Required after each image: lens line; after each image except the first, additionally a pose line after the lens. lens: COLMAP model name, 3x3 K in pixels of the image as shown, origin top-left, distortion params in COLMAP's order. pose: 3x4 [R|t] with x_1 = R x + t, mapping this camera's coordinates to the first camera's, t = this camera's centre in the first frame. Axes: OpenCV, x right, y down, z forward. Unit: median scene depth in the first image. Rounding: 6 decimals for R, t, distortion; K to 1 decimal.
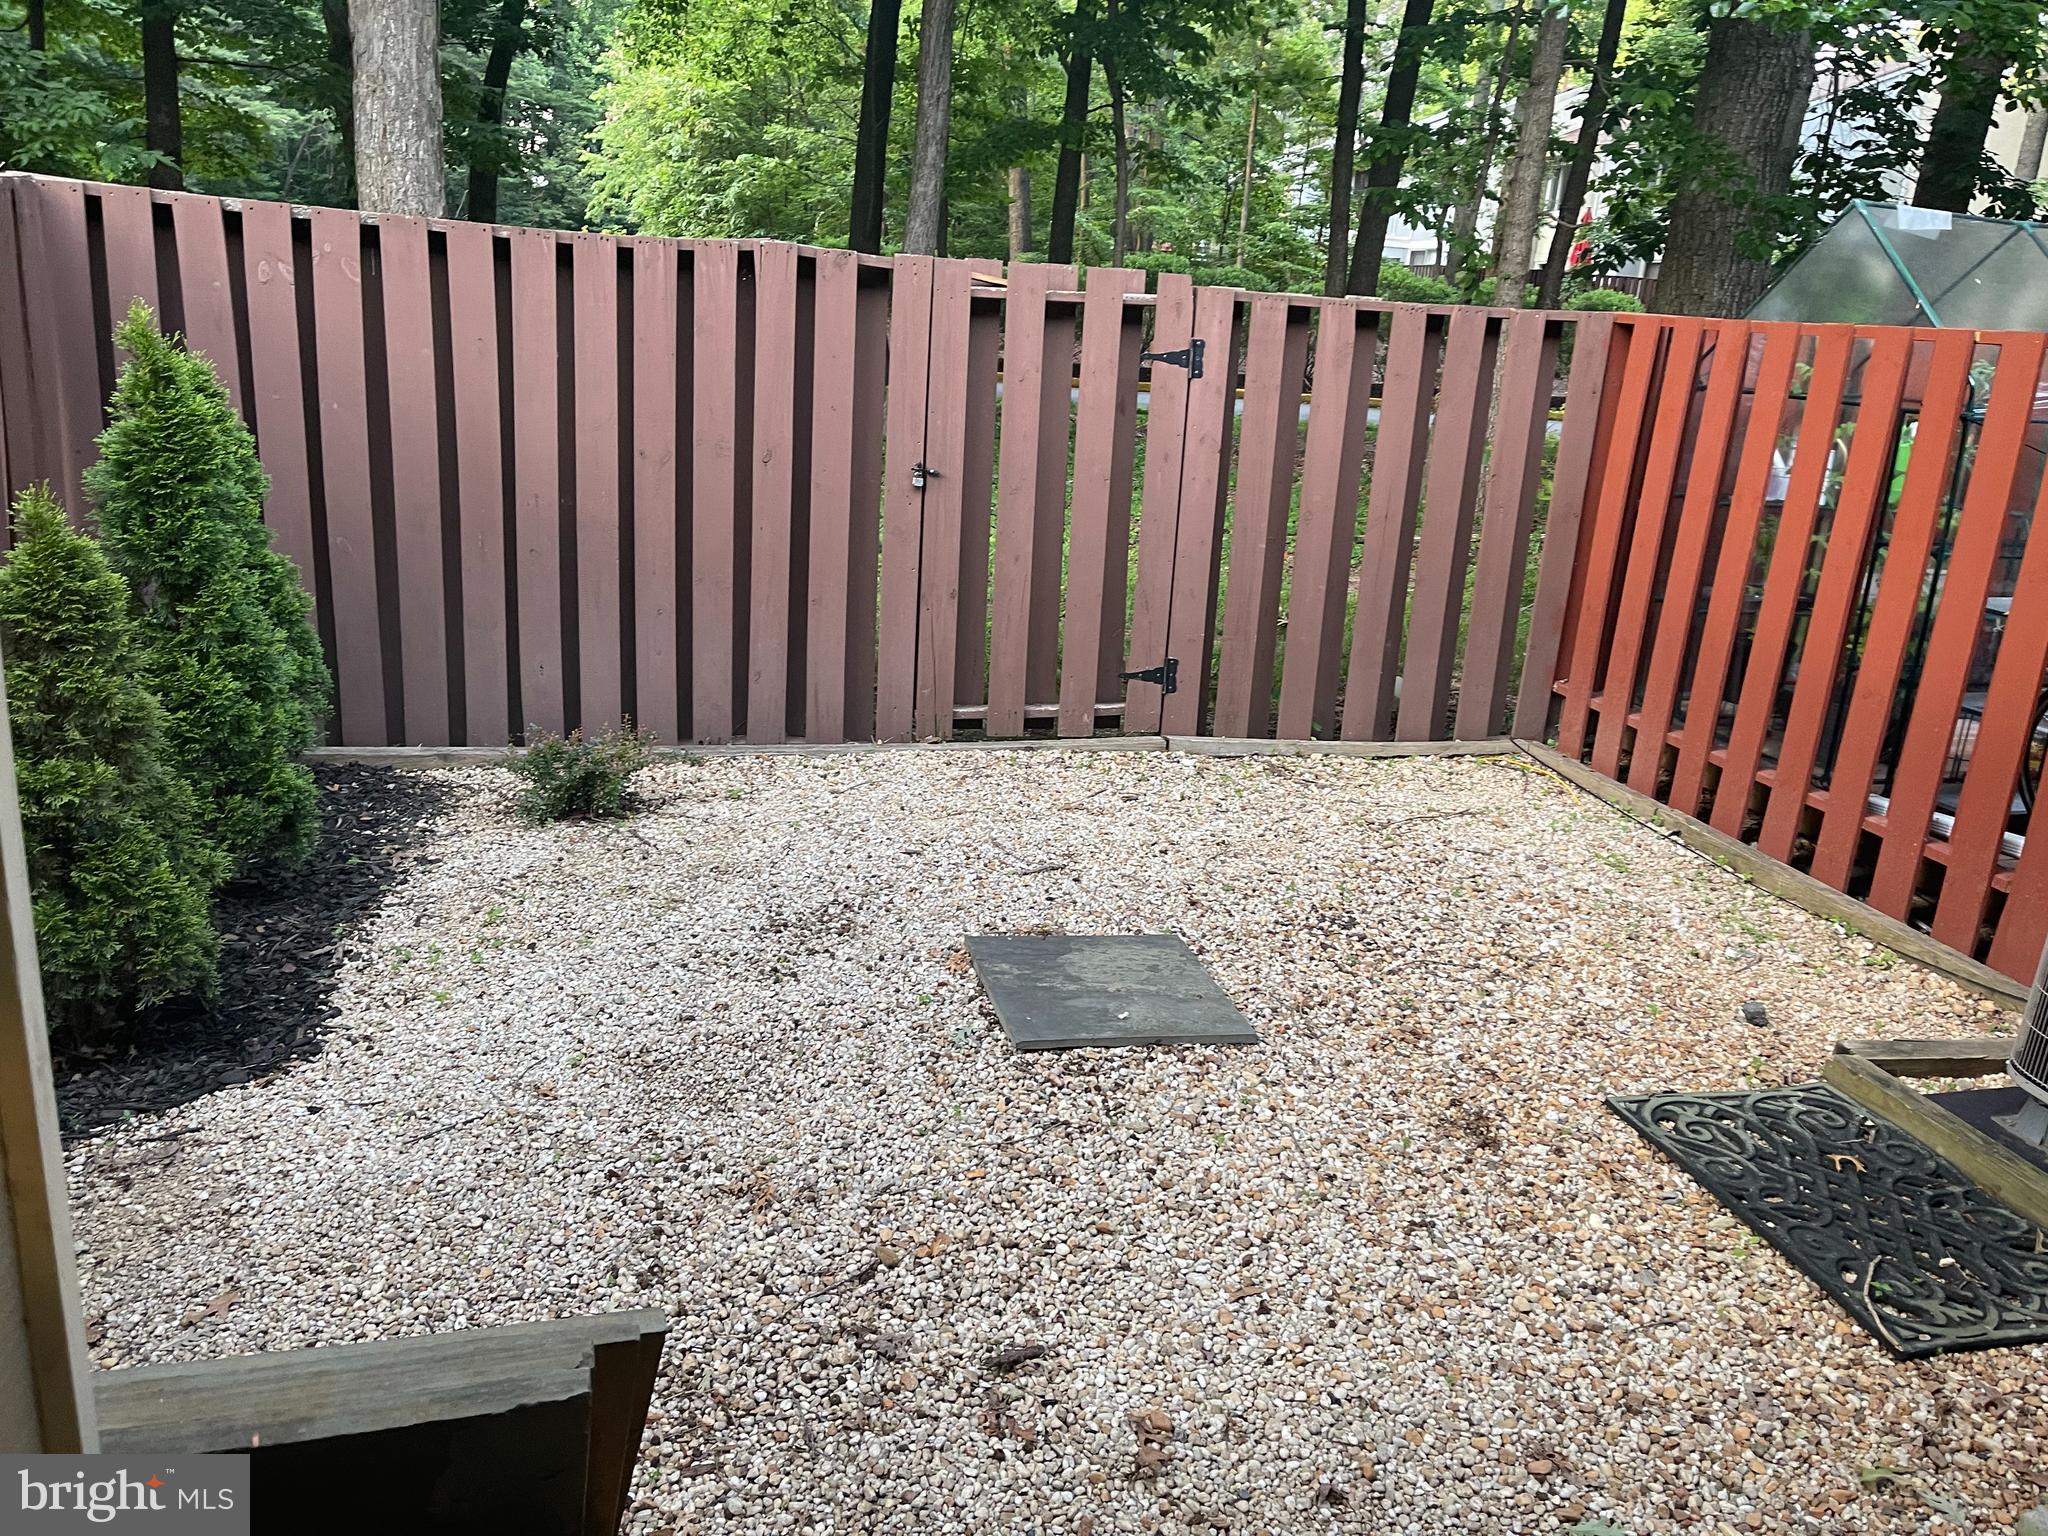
lens RADIAL K [[1475.9, 0, 1019.1], [0, 1475.9, 798.9], [0, 0, 1]] dist [0.057496, -0.065475]
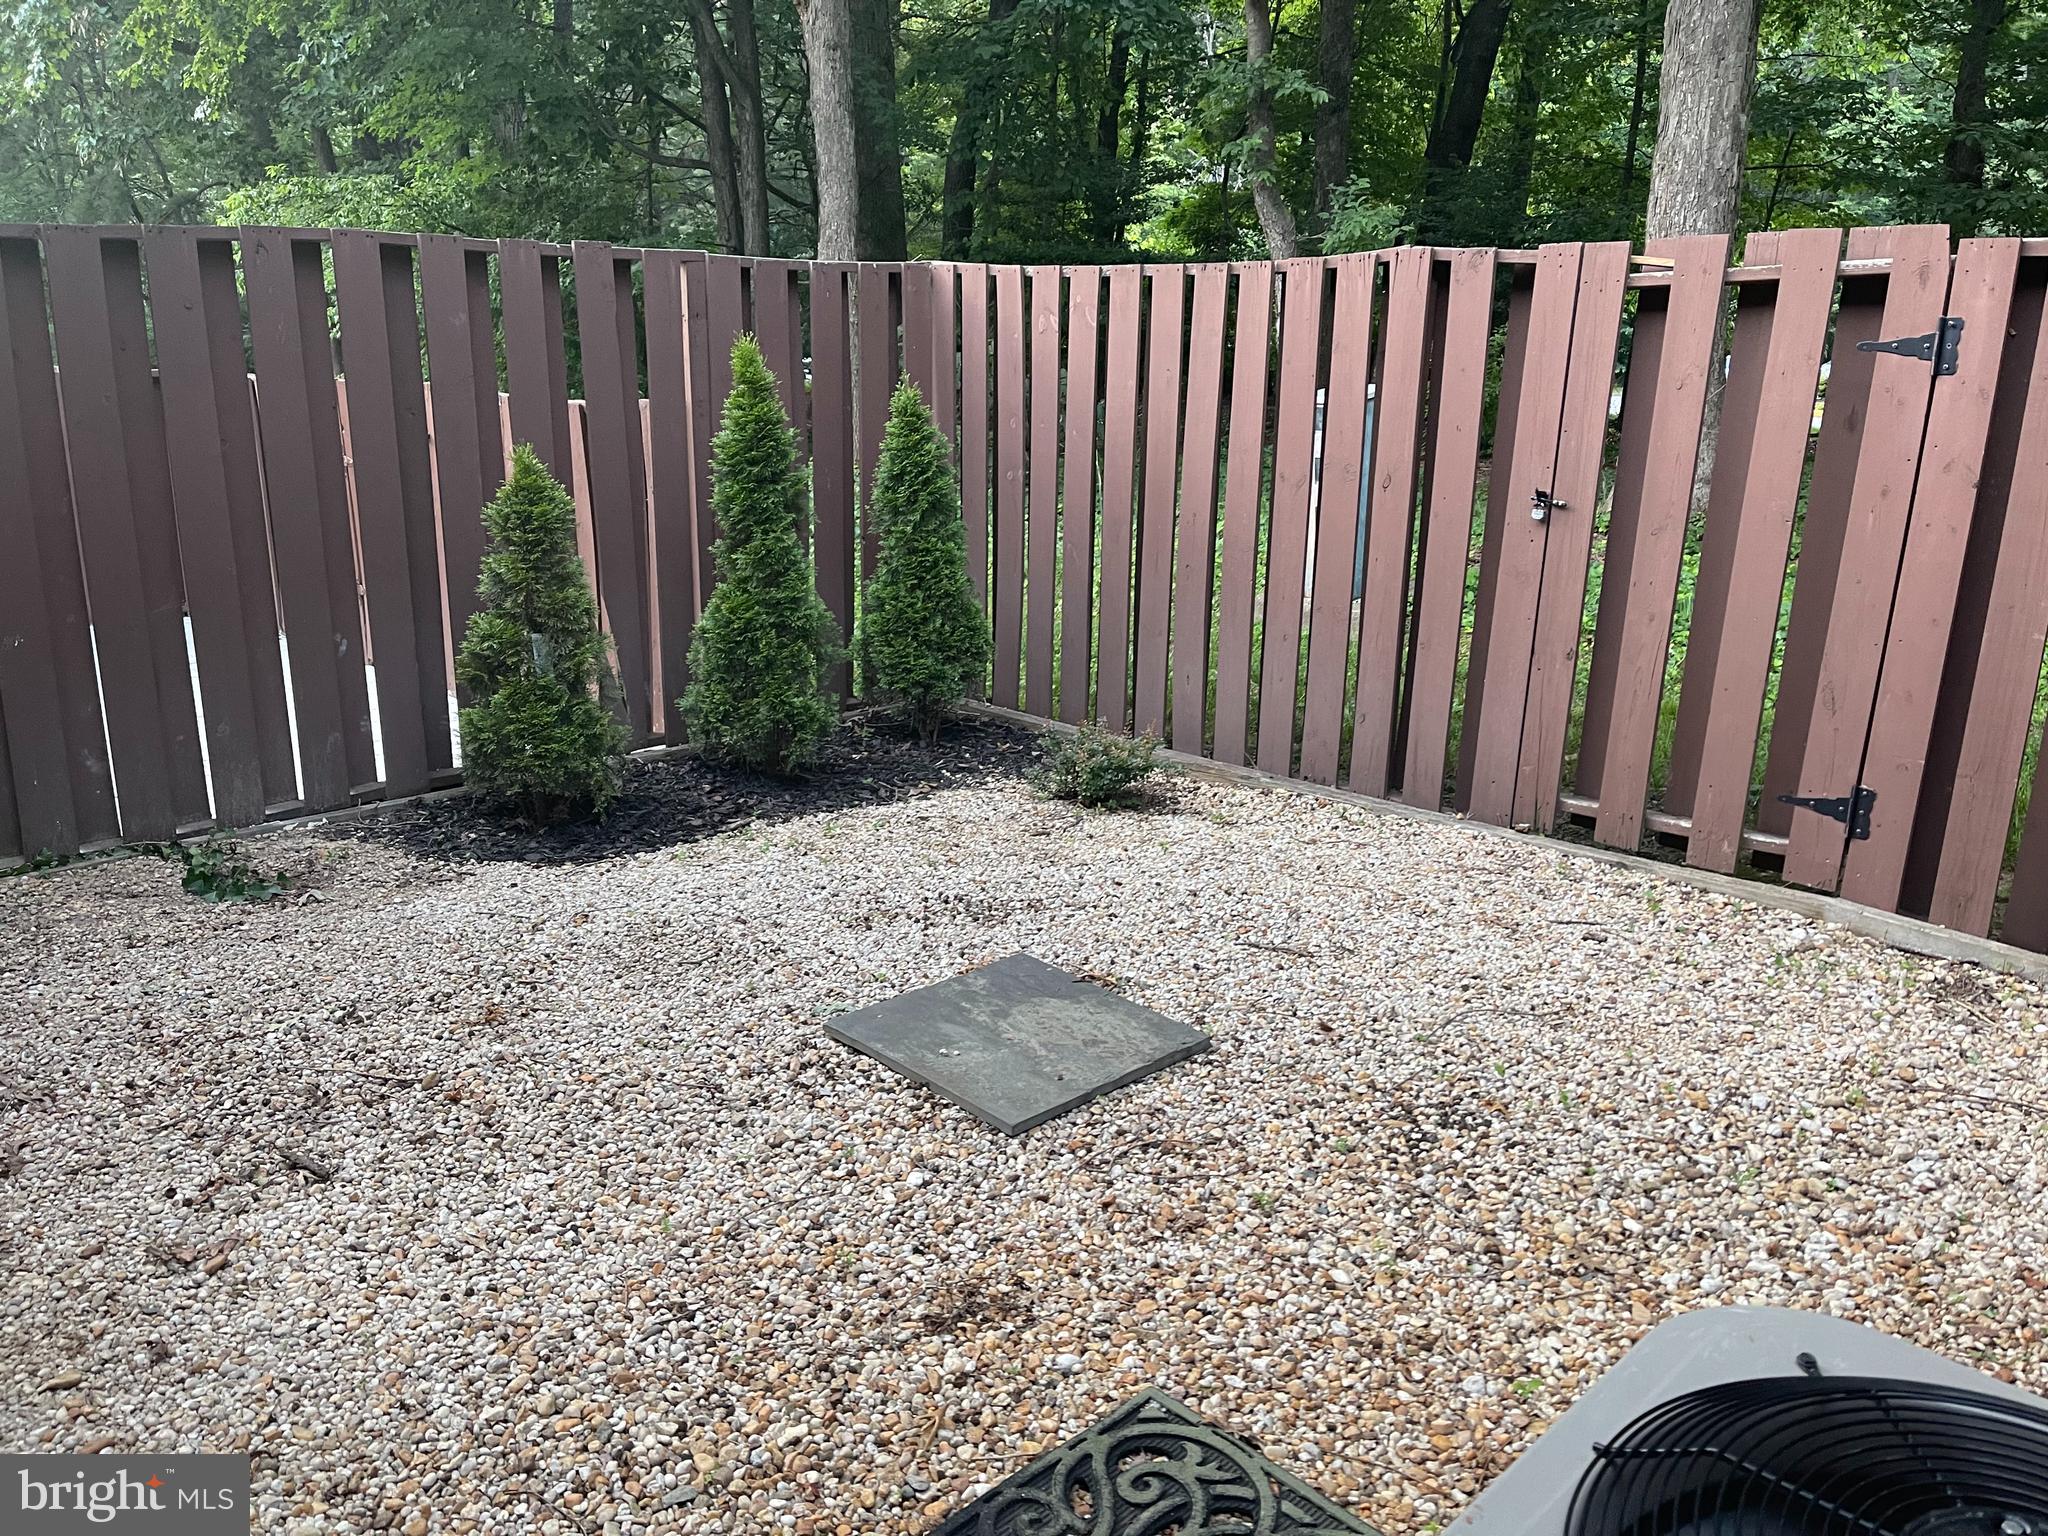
lens RADIAL K [[1475.9, 0, 1019.1], [0, 1475.9, 798.9], [0, 0, 1]] dist [0.057496, -0.065475]
pose [[0.526057, 0.188032, -0.829402, 0.492705], [-0.246565, 0.967086, 0.062859, -0.040056], [0.813922, 0.171434, 0.555105, 0.323215]]
